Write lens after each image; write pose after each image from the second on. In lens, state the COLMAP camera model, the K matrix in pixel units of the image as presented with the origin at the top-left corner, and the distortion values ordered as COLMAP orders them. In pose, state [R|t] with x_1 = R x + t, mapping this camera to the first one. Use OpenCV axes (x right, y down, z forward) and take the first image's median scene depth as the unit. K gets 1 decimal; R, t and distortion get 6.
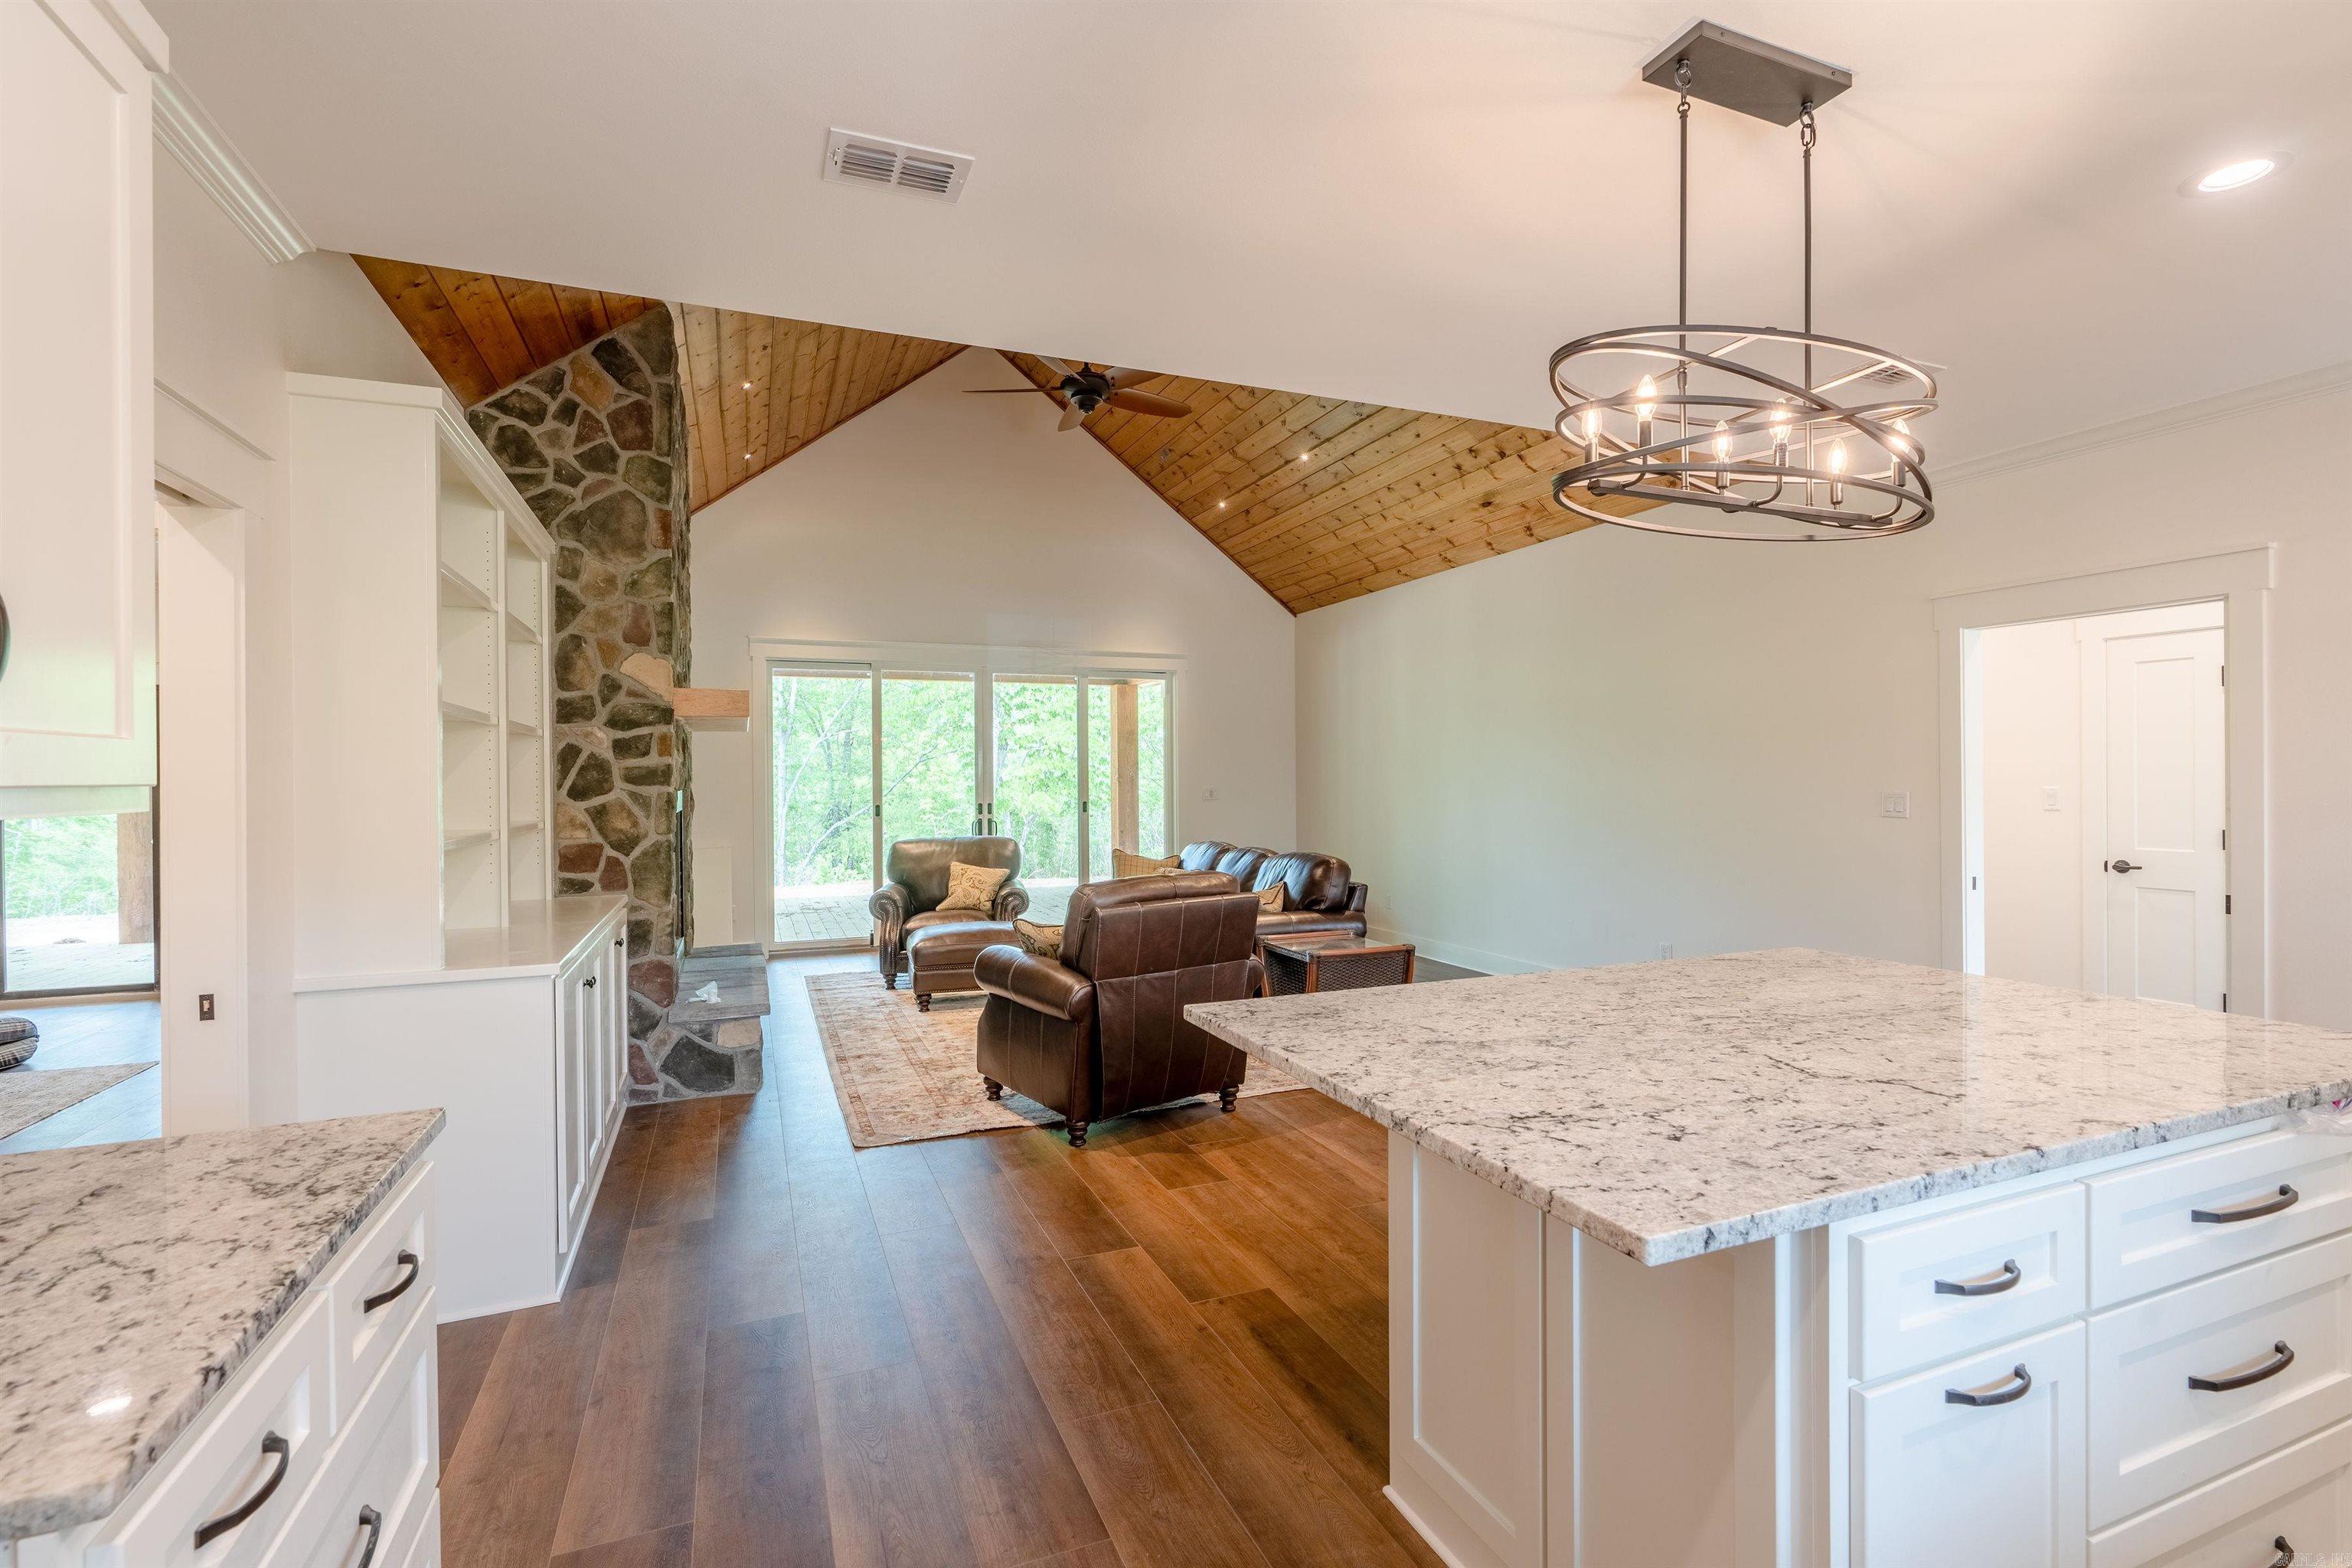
lens RADIAL K [[1058.1, 0, 1178.8], [0, 1058.1, 783.3], [0, 0, 1]] dist [-0.011328, 0.004360]
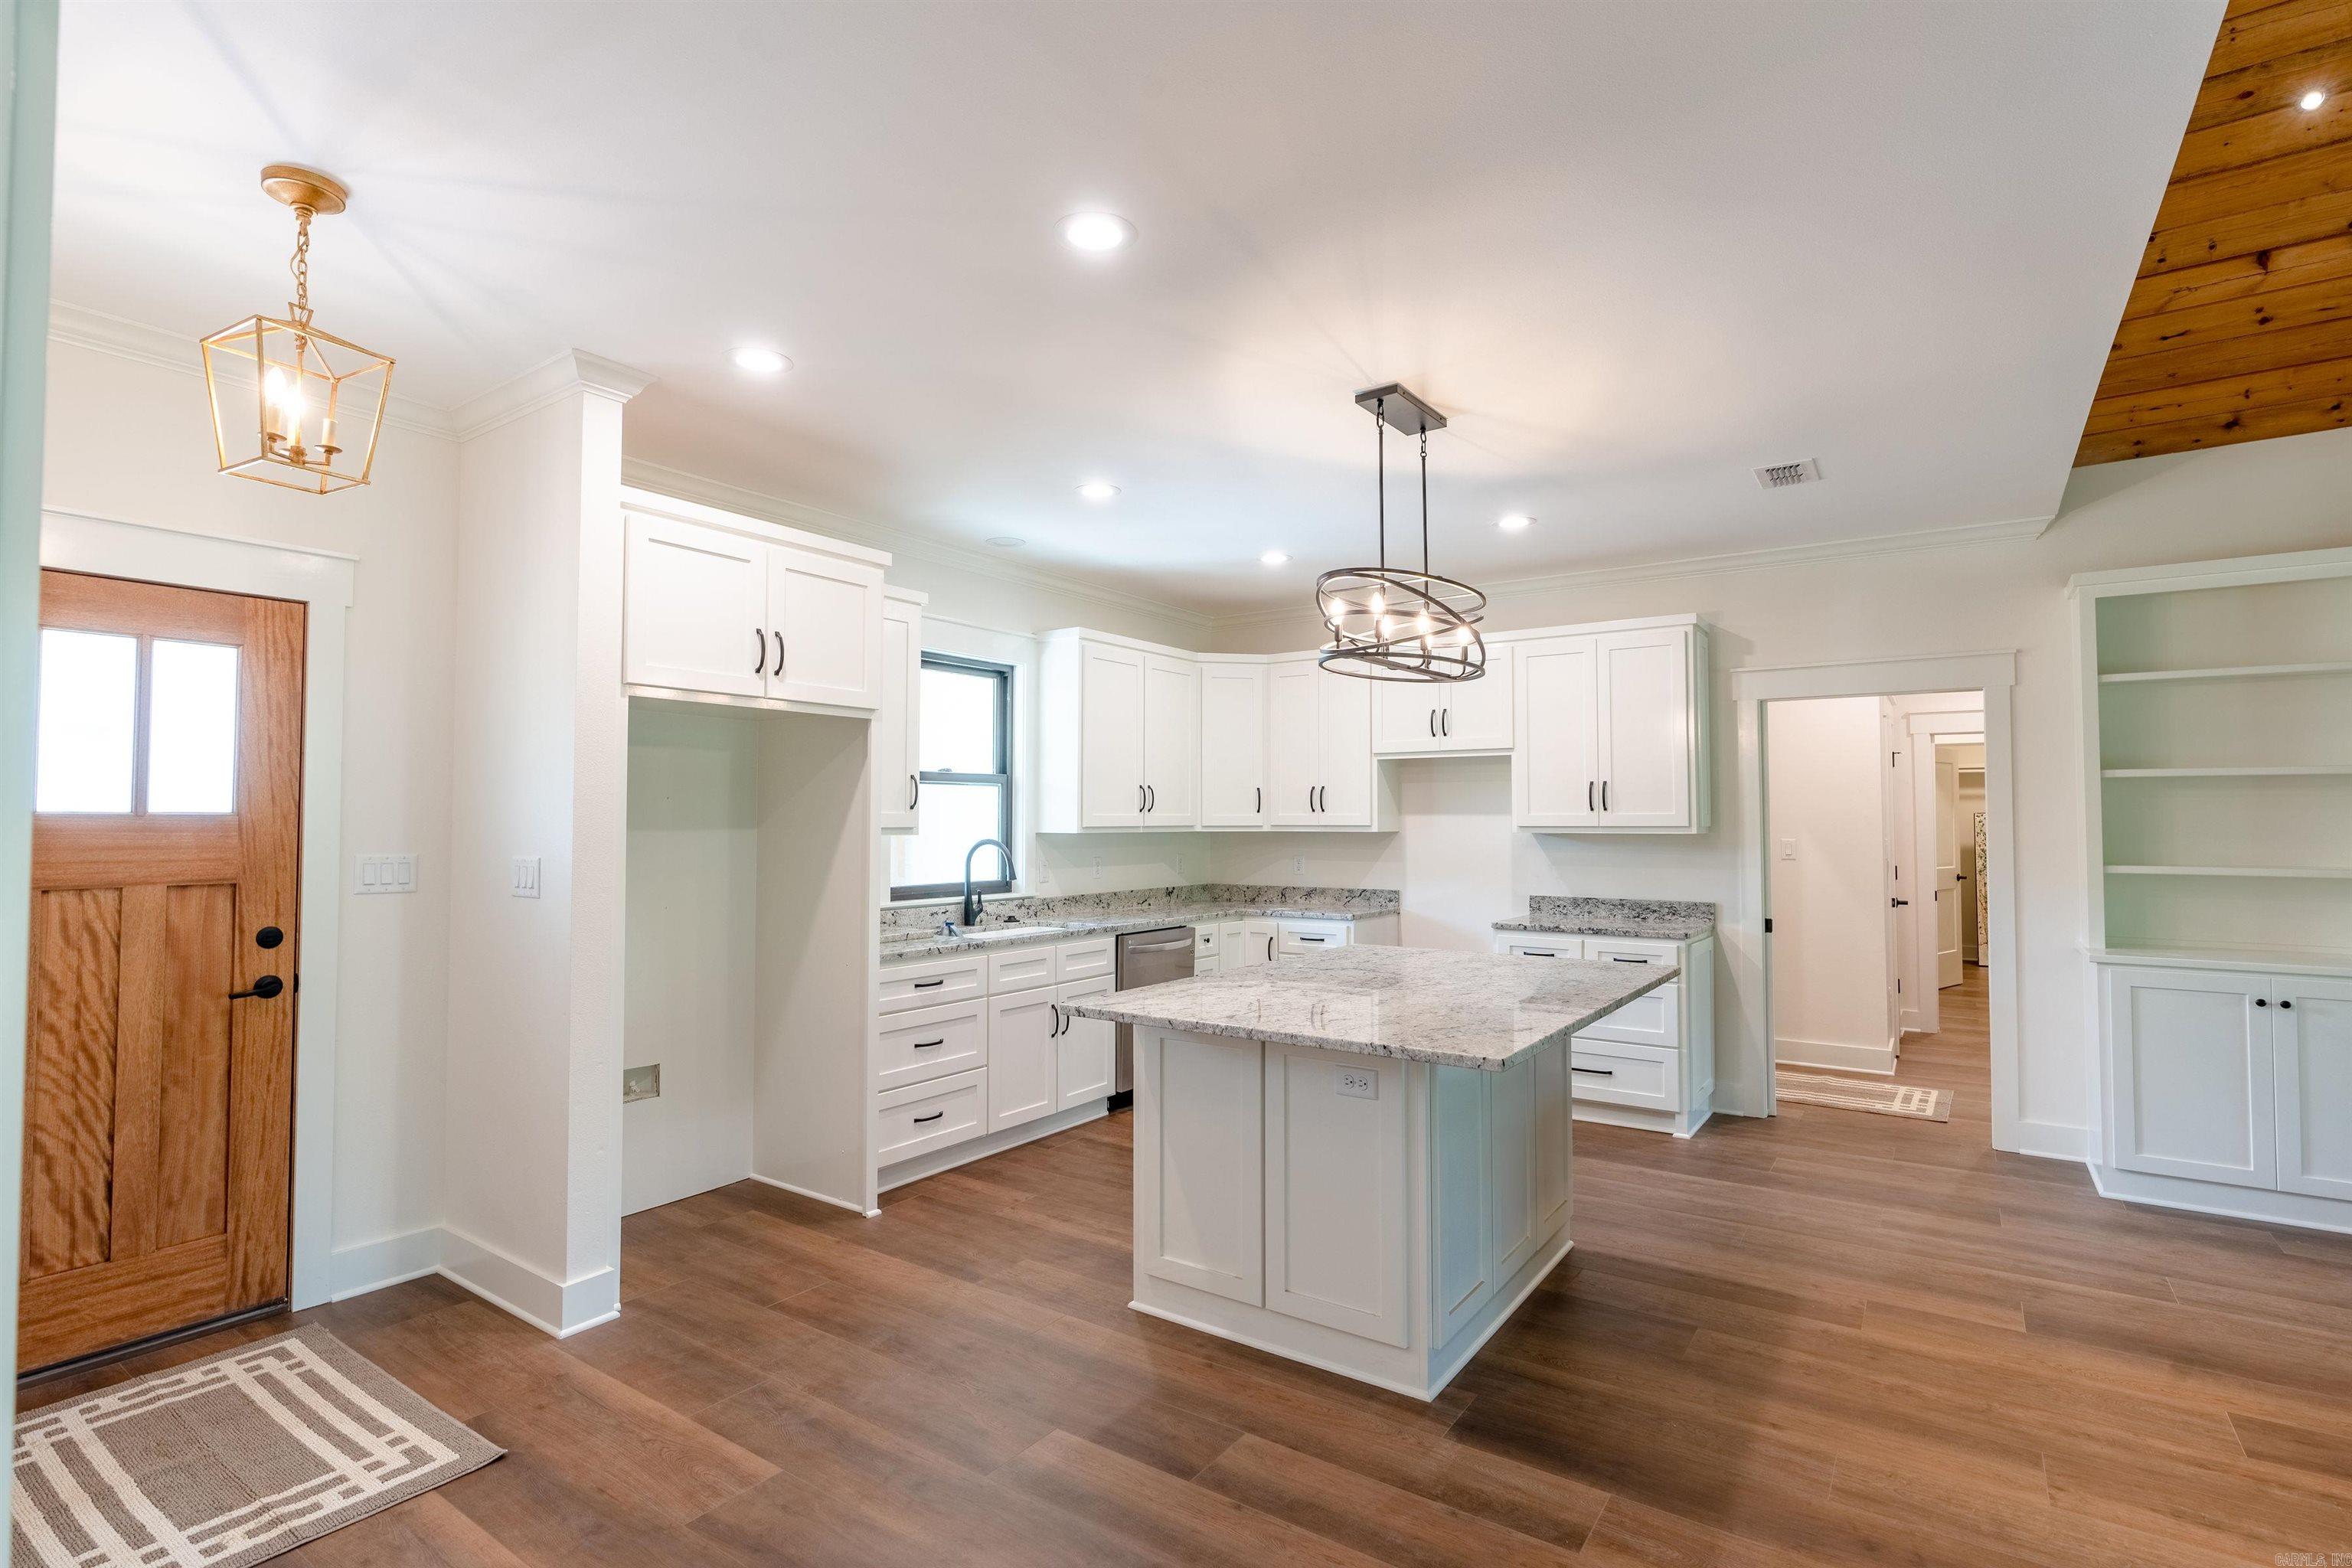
lens RADIAL K [[1120.8, 0, 1178.2], [0, 1120.8, 779.4], [0, 0, 1]] dist [-0.011971, 0.005419]
pose [[-0.839763, -0.014427, -0.542762, 0.883927], [0.003110, 0.999503, -0.031380, -0.015113], [0.542945, -0.028040, -0.839300, 1.120787]]
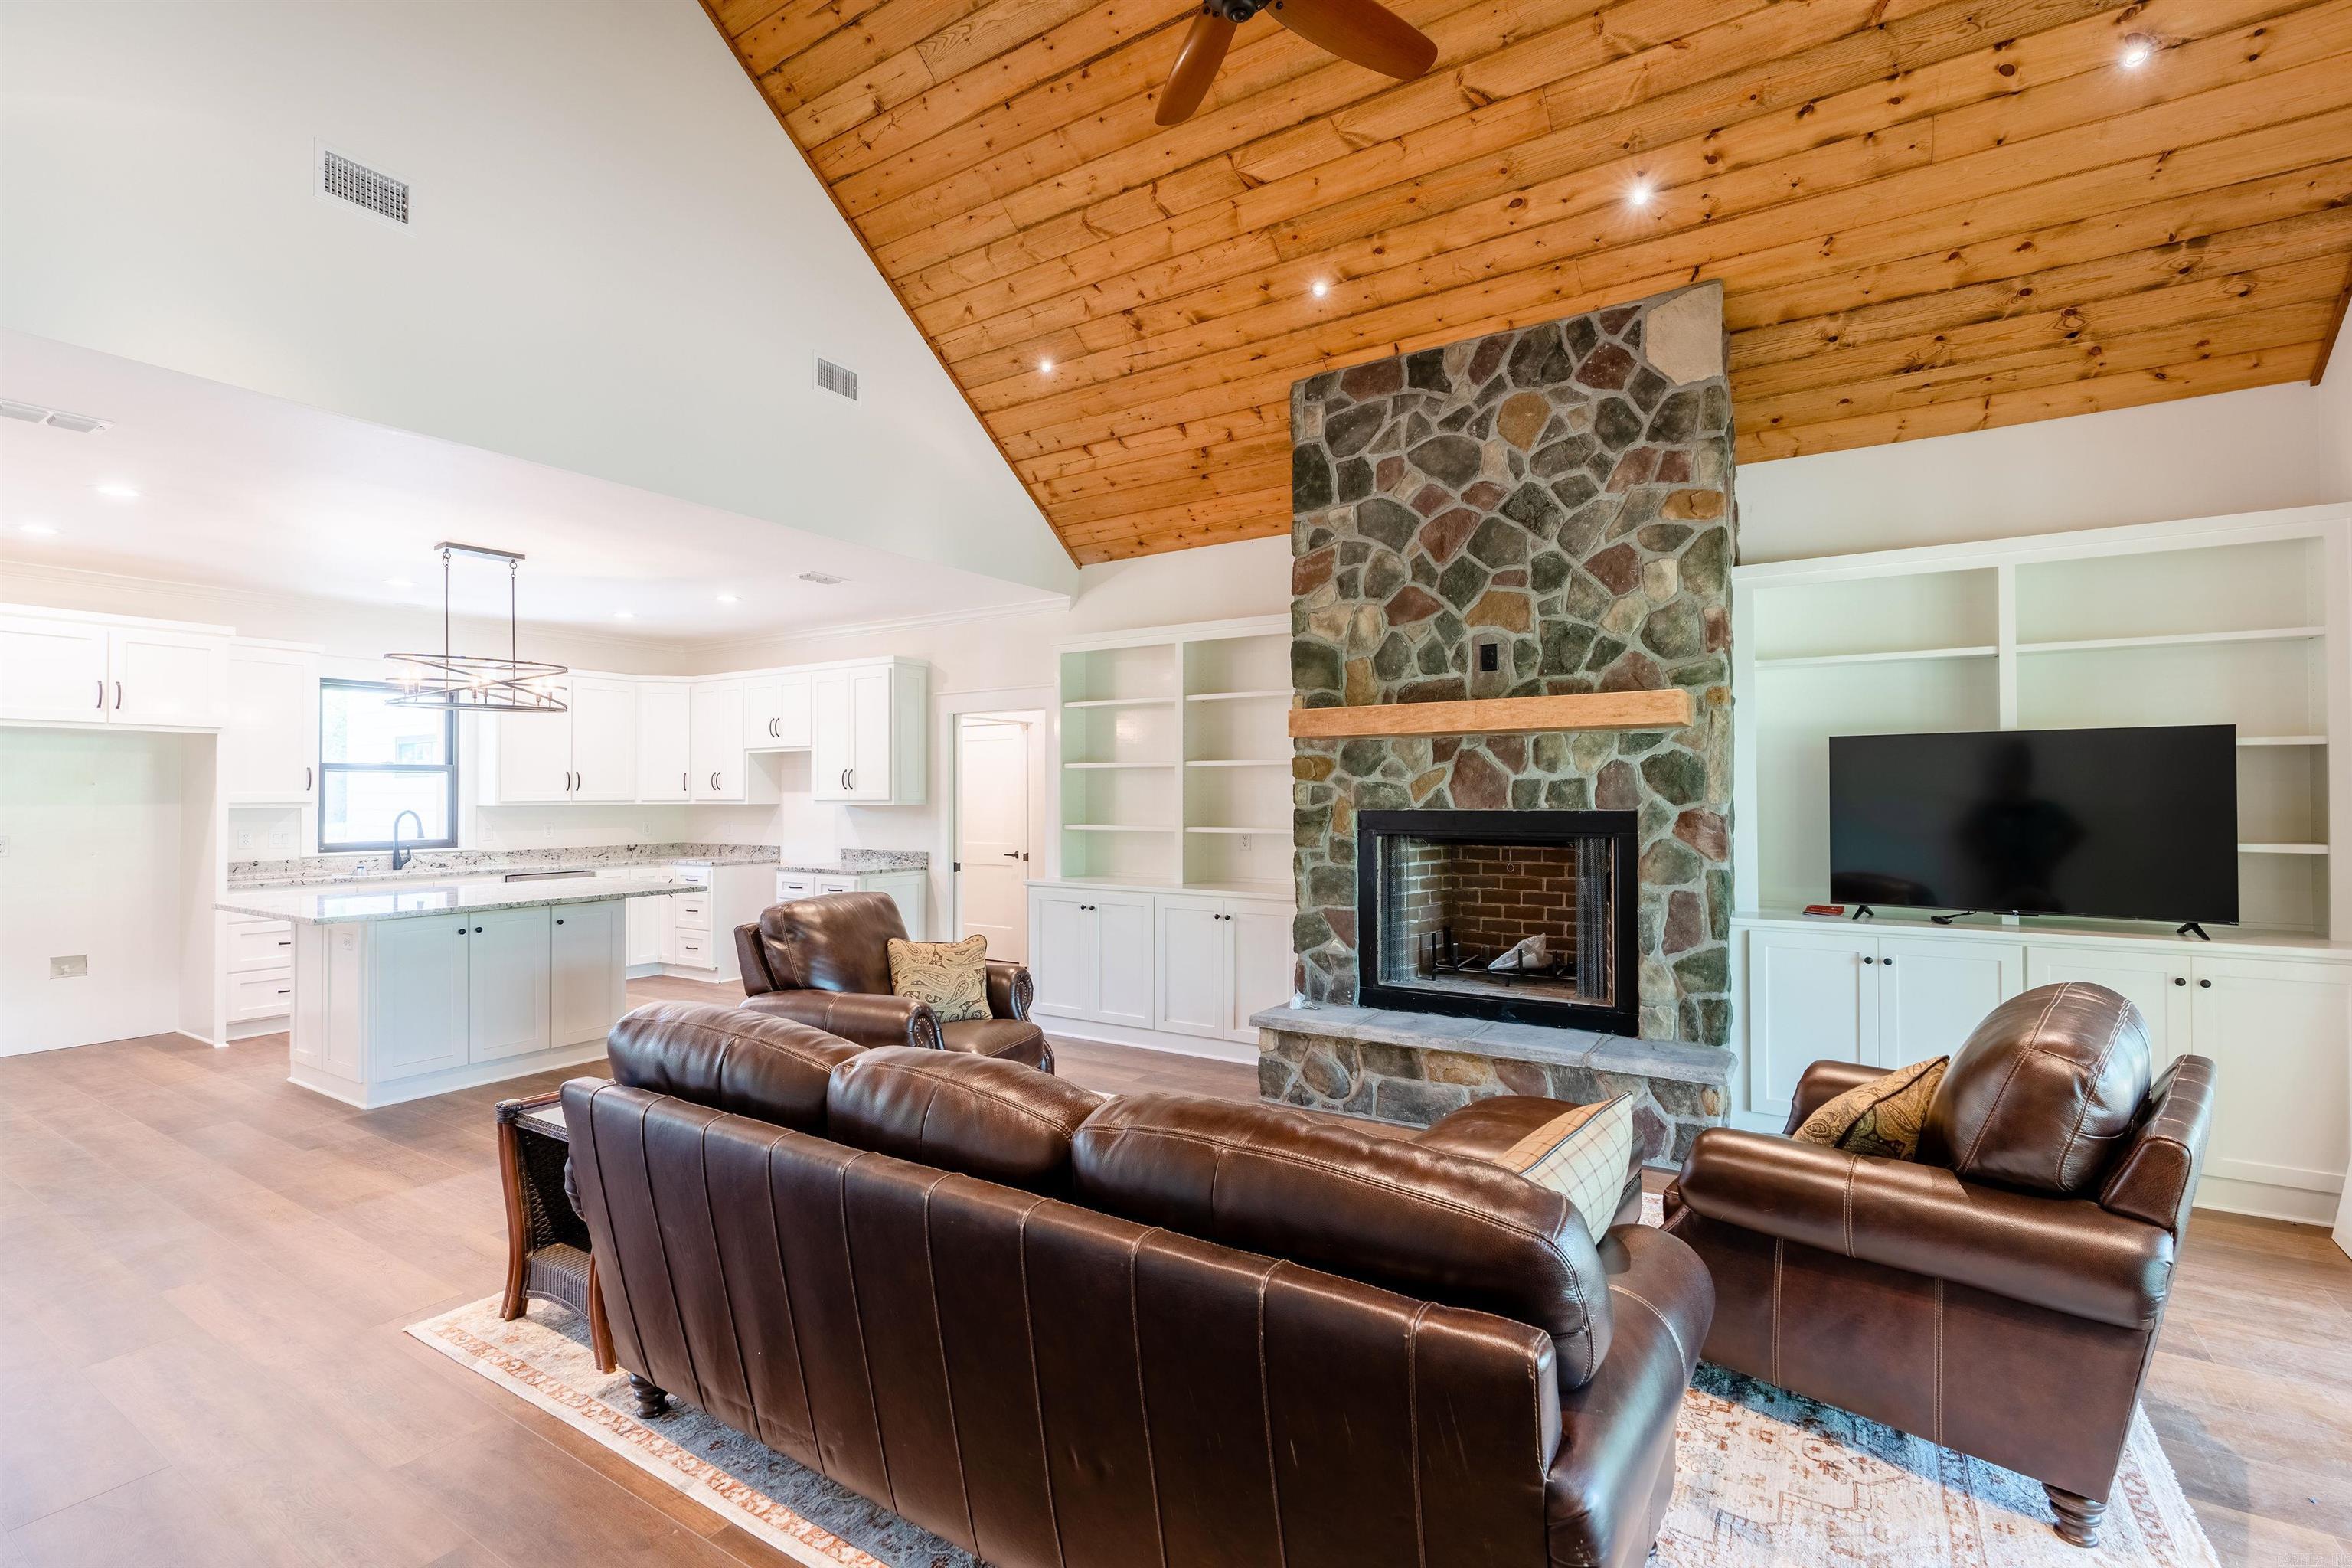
lens RADIAL K [[1059.0, 0, 1174.7], [0, 1059.0, 779.1], [0, 0, 1]] dist [-0.002213, 0.001484]
pose [[-0.817782, 0.000385, -0.575528, 0.317494], [0.005890, 0.999953, -0.007701, -0.018709], [0.575498, -0.009688, -0.817746, 2.141882]]
